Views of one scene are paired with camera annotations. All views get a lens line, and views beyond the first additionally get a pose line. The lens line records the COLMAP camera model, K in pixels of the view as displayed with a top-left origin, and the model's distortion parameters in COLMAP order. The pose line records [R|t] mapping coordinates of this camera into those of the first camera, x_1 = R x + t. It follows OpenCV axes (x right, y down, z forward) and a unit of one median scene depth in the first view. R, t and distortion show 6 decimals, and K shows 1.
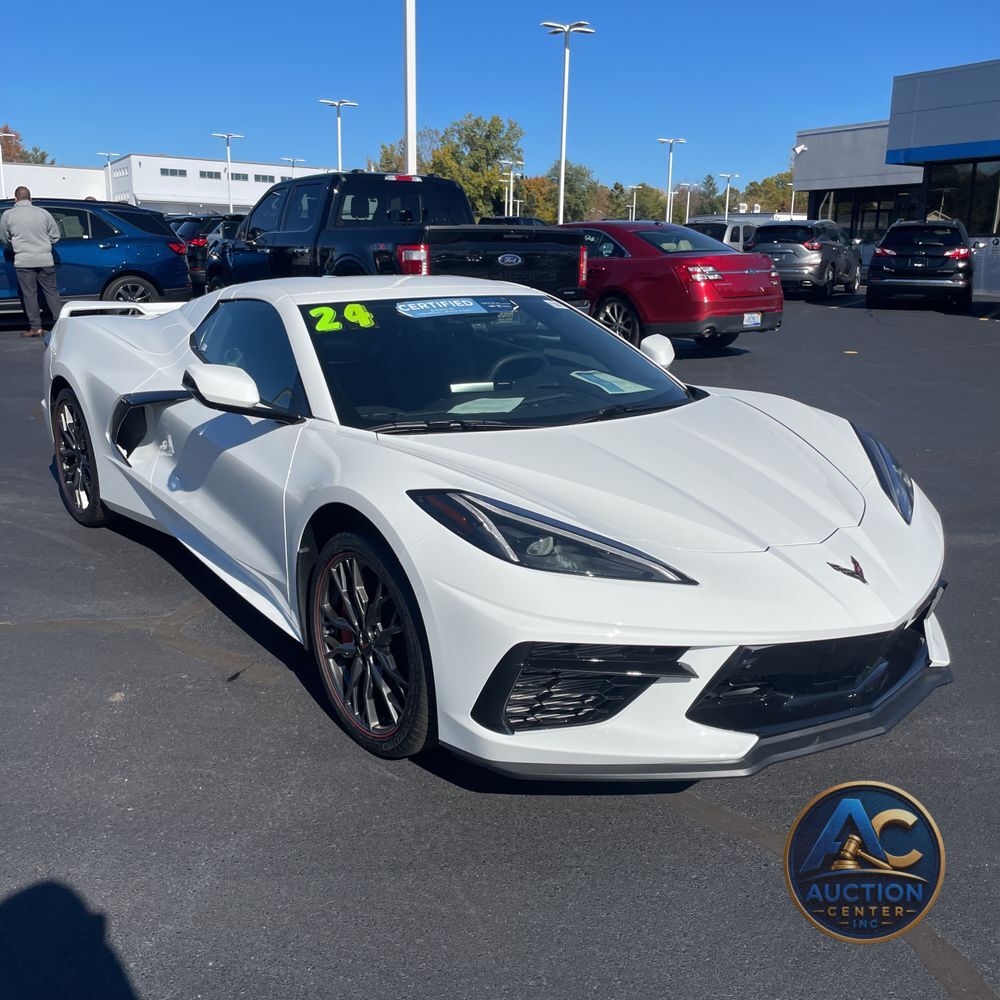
lens RADIAL K [[1025.4, 0, 486.4], [0, 1025.4, 473.5], [0, 0, 1]] dist [0.014288, 0.000000]
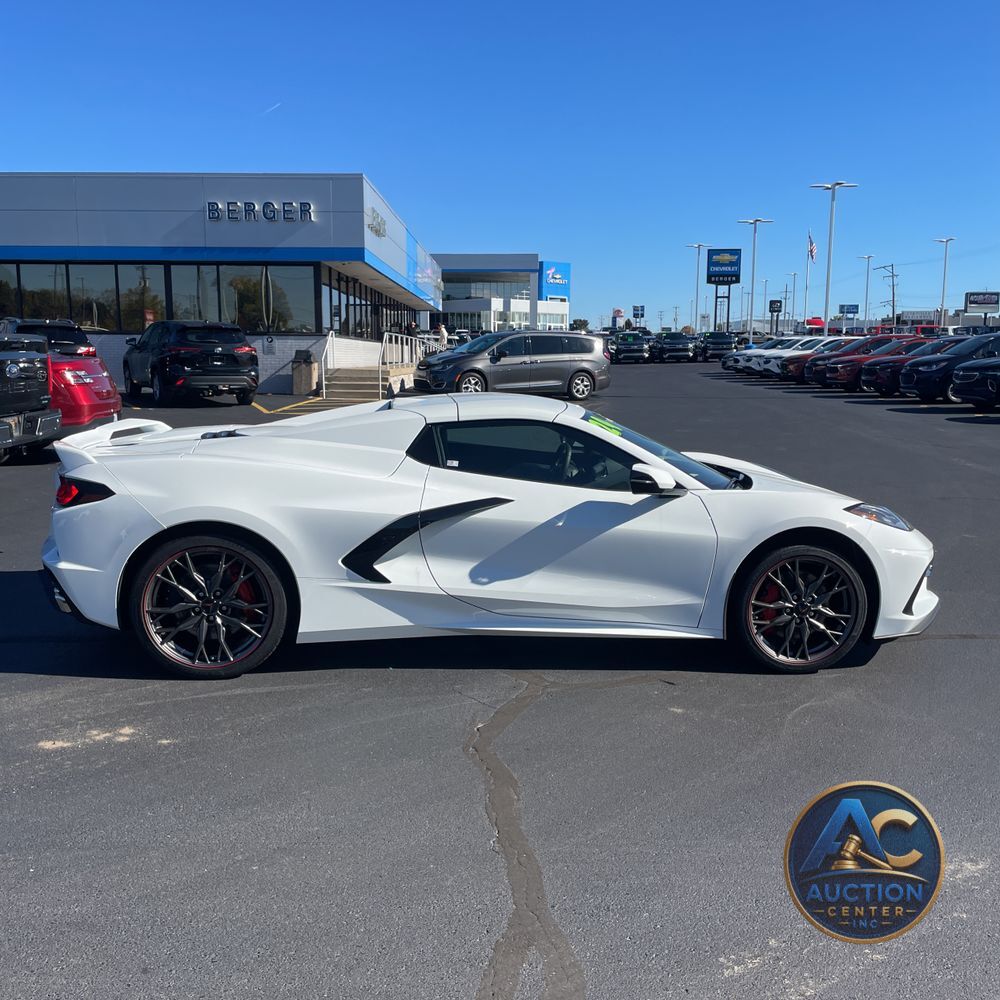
lens RADIAL K [[1025.4, 0, 497.1], [0, 1025.4, 505.9], [0, 0, 1]] dist [0.014288, 0.000000]
pose [[0.504407, -0.133998, 0.853005, -1.268596], [0.177974, 0.982807, 0.049148, -0.124343], [-0.844925, 0.127023, 0.519583, 0.370801]]
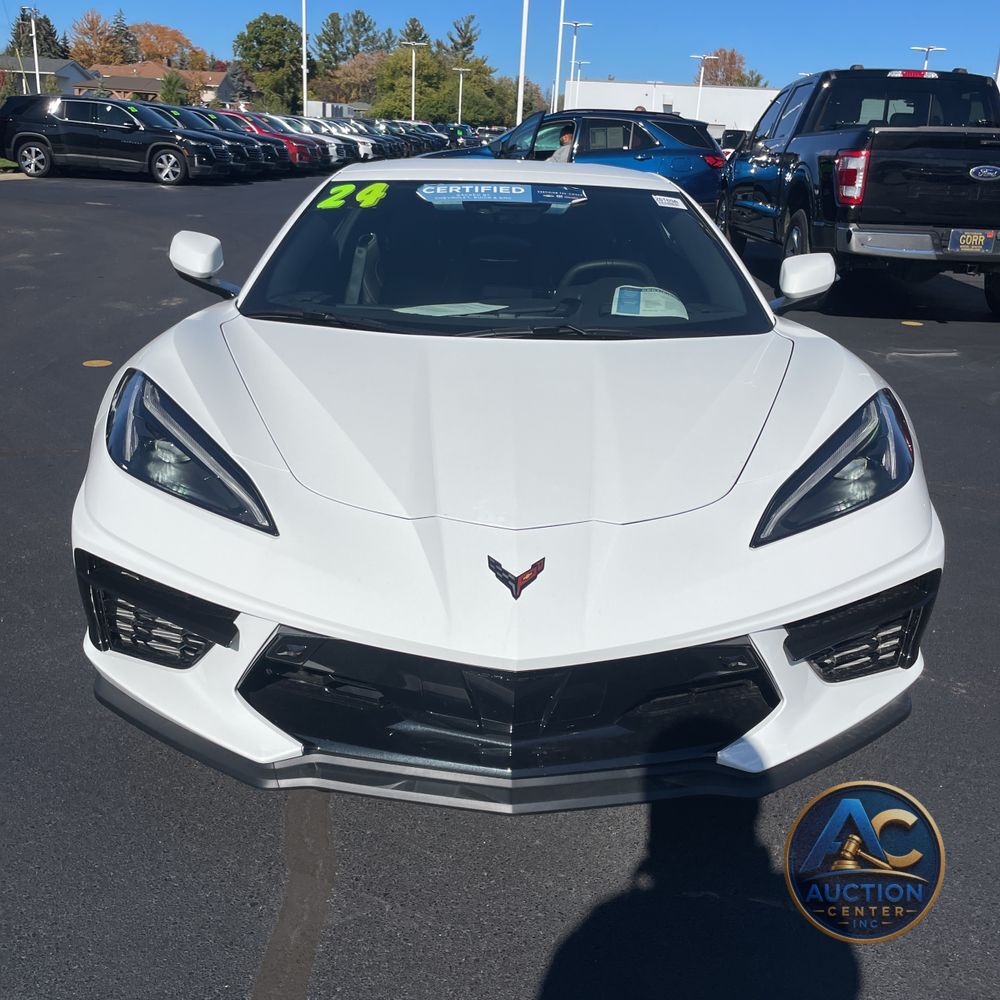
lens RADIAL K [[1025.4, 0, 498.7], [0, 1025.4, 498.9], [0, 0, 1]] dist [0.014288, 0.000000]
pose [[0.810950, 0.200169, -0.549811, 0.461095], [-0.150164, 0.979390, 0.135080, -0.029268], [0.565518, -0.026981, 0.824294, 0.284156]]
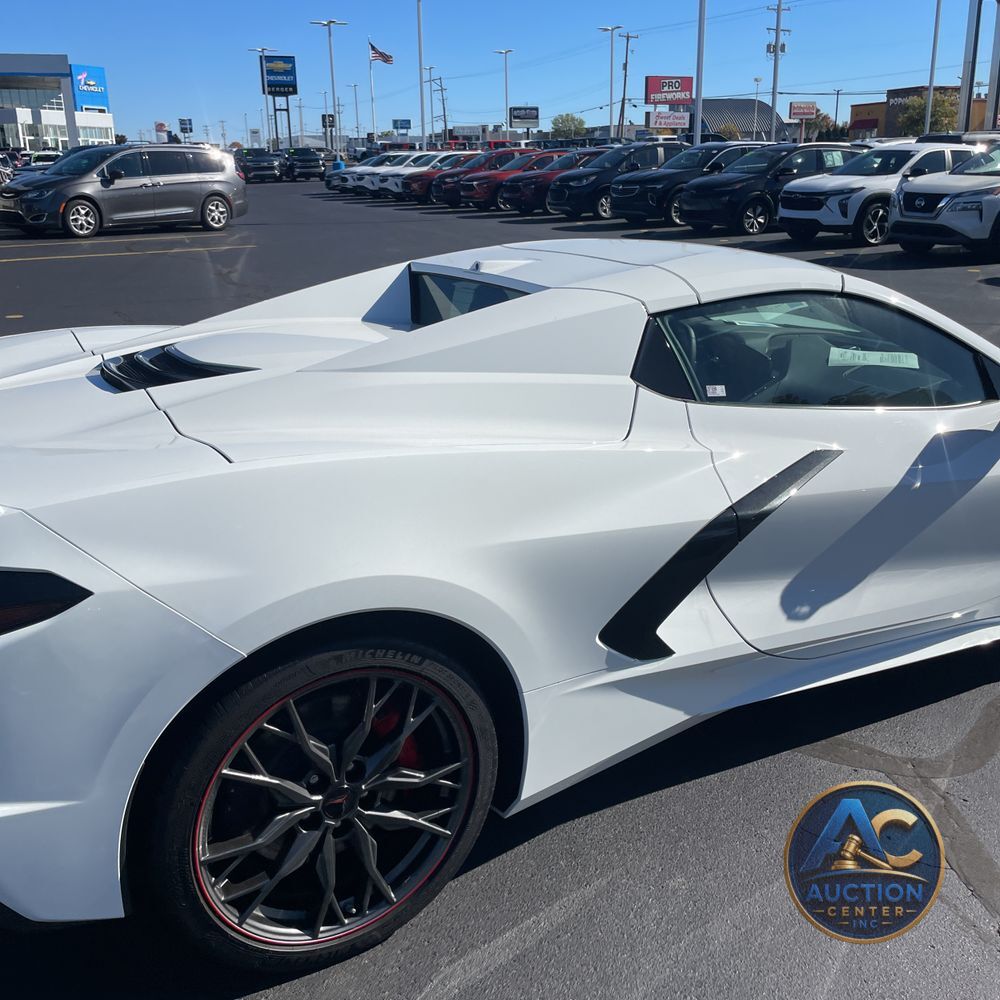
lens RADIAL K [[1025.4, 0, 492.2], [0, 1025.4, 495.7], [0, 0, 1]] dist [0.014288, 0.000000]
pose [[0.109563, -0.310150, 0.944353, -0.877493], [0.217468, 0.934535, 0.281695, -0.263406], [-0.969899, 0.174503, 0.169838, 1.057648]]
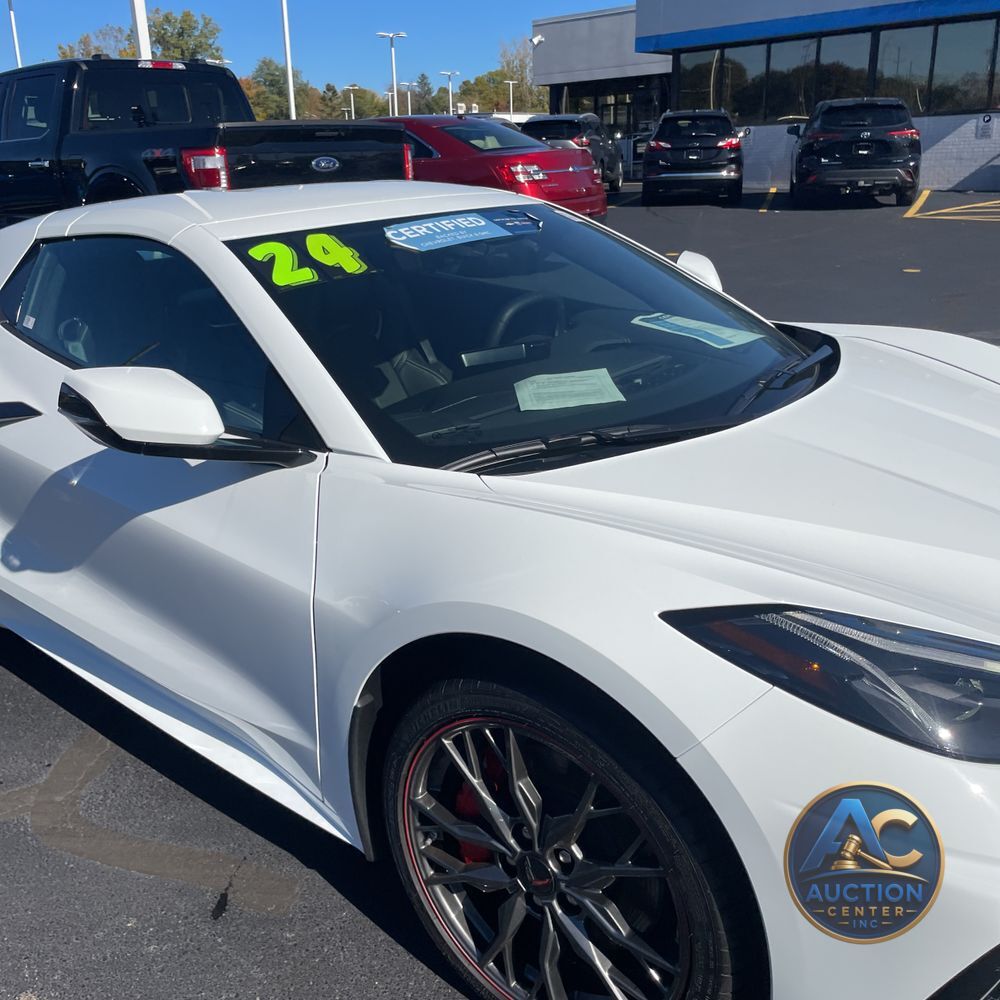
lens RADIAL K [[1025.4, 0, 485.5], [0, 1025.4, 507.9], [0, 0, 1]] dist [0.014288, 0.000000]
pose [[0.964461, -0.119983, 0.235413, -0.176834], [0.092302, 0.987815, 0.125309, -0.068146], [-0.247579, -0.099127, 0.963783, 0.358905]]
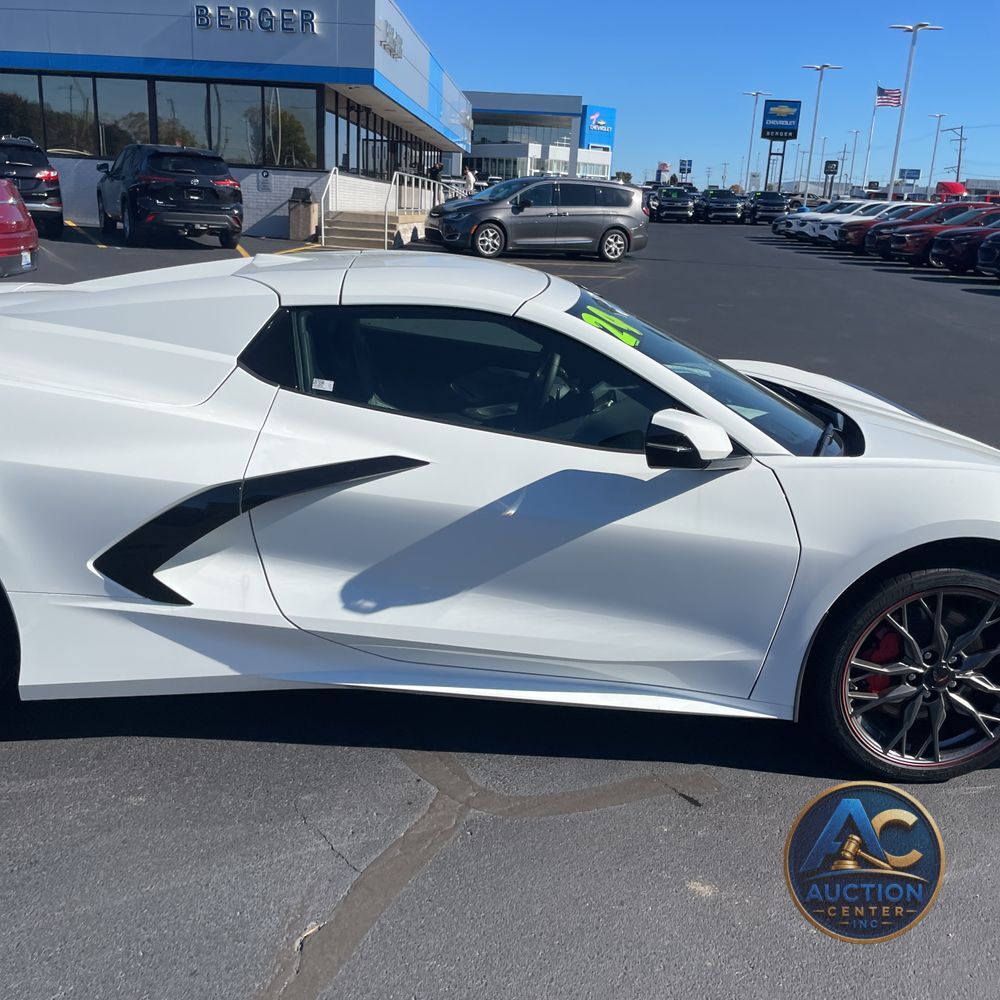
lens RADIAL K [[1025.4, 0, 494.1], [0, 1025.4, 513.3], [0, 0, 1]] dist [0.014288, 0.000000]
pose [[0.536763, -0.226843, 0.812667, -0.762770], [0.129085, 0.973920, 0.186594, -0.151326], [-0.833800, 0.004746, 0.552046, 0.577959]]
